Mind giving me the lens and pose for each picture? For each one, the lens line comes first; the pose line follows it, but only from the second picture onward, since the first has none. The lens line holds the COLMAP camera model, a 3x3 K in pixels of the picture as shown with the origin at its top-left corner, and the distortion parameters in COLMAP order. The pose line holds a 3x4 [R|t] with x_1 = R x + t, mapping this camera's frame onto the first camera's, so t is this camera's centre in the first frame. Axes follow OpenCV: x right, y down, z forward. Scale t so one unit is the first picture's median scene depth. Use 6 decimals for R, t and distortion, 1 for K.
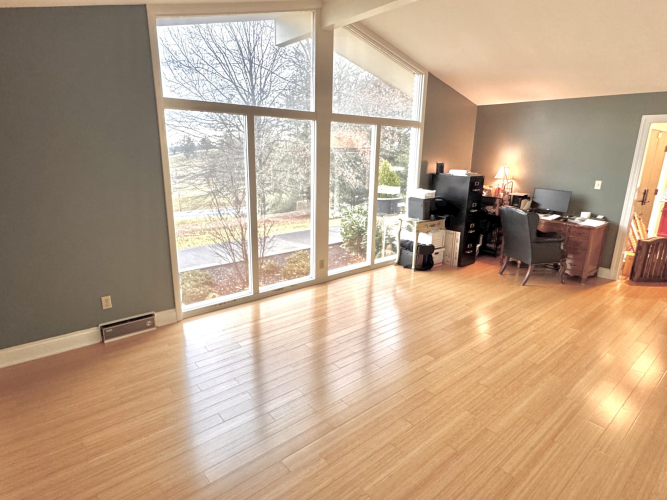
lens RADIAL K [[370.2, 0, 332.6], [0, 370.2, 246.9], [0, 0, 1]] dist [-0.002687, -0.000365]
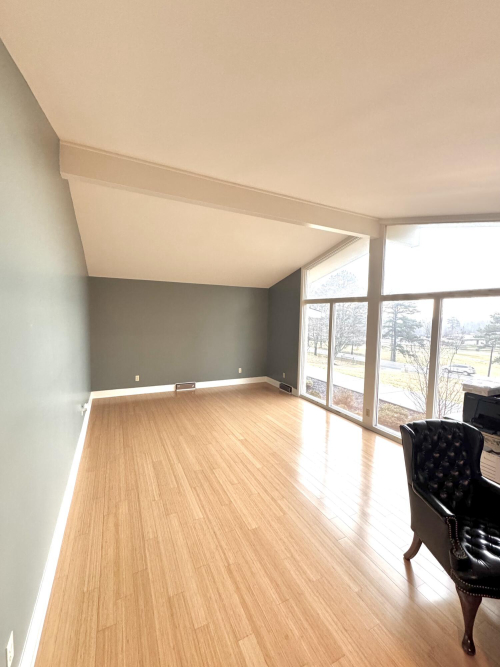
lens RADIAL K [[264.3, 0, 248.2], [0, 264.3, 334.5], [0, 0, 1]] dist [-0.001496, -0.000089]
pose [[-0.219311, 0.049062, -0.974421, 1.212865], [-0.271045, 0.956358, 0.109156, -0.254641], [0.937250, 0.288051, -0.196442, 0.974829]]
